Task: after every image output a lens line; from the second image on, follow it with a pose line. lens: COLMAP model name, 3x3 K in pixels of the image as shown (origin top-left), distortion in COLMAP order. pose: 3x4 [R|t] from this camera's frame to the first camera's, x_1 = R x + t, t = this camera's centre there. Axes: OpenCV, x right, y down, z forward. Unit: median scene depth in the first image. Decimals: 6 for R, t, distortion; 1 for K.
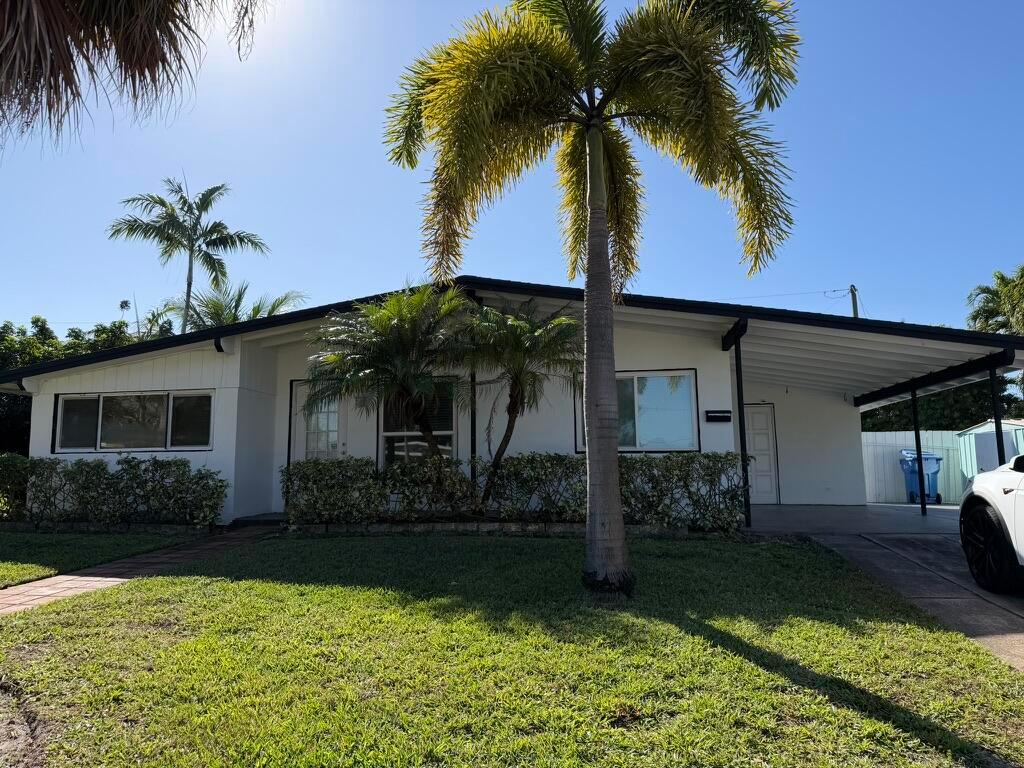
lens RADIAL K [[721.5, 0, 505.9], [0, 721.5, 376.2], [0, 0, 1]] dist [0.057068, -0.061084]
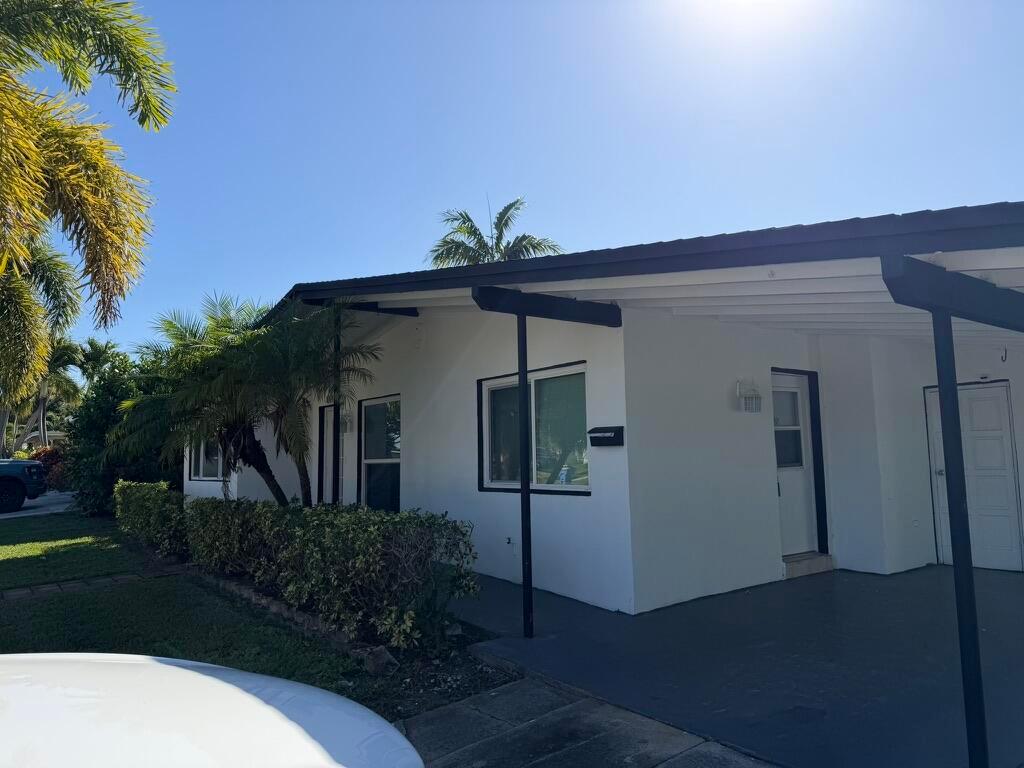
lens RADIAL K [[721.5, 0, 522.9], [0, 721.5, 381.2], [0, 0, 1]] dist [0.057068, -0.061084]
pose [[0.724245, -0.082017, -0.684648, 0.713114], [0.105694, 0.994372, -0.007314, 0.007217], [0.681395, -0.067067, 0.728837, 0.560817]]
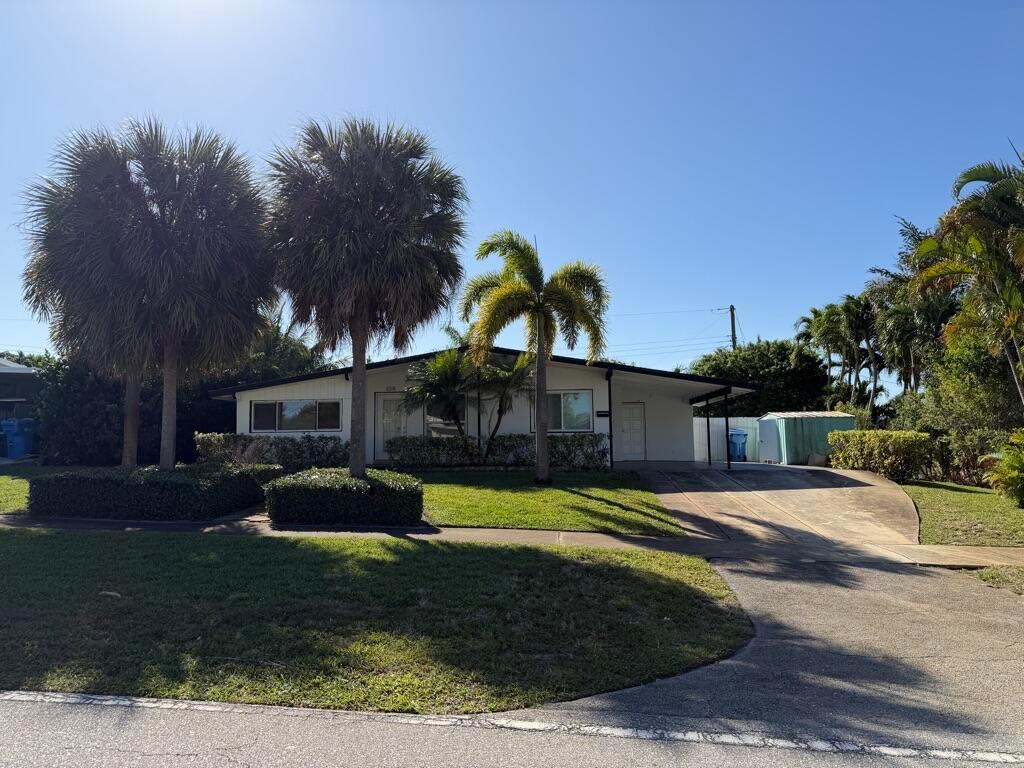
lens RADIAL K [[721.5, 0, 506.0], [0, 721.5, 377.9], [0, 0, 1]] dist [0.057068, -0.061084]
pose [[0.997707, 0.005725, 0.067440, -0.107337], [-0.008571, 0.999082, 0.041979, -0.130484], [-0.067138, -0.042461, 0.996840, -0.989939]]
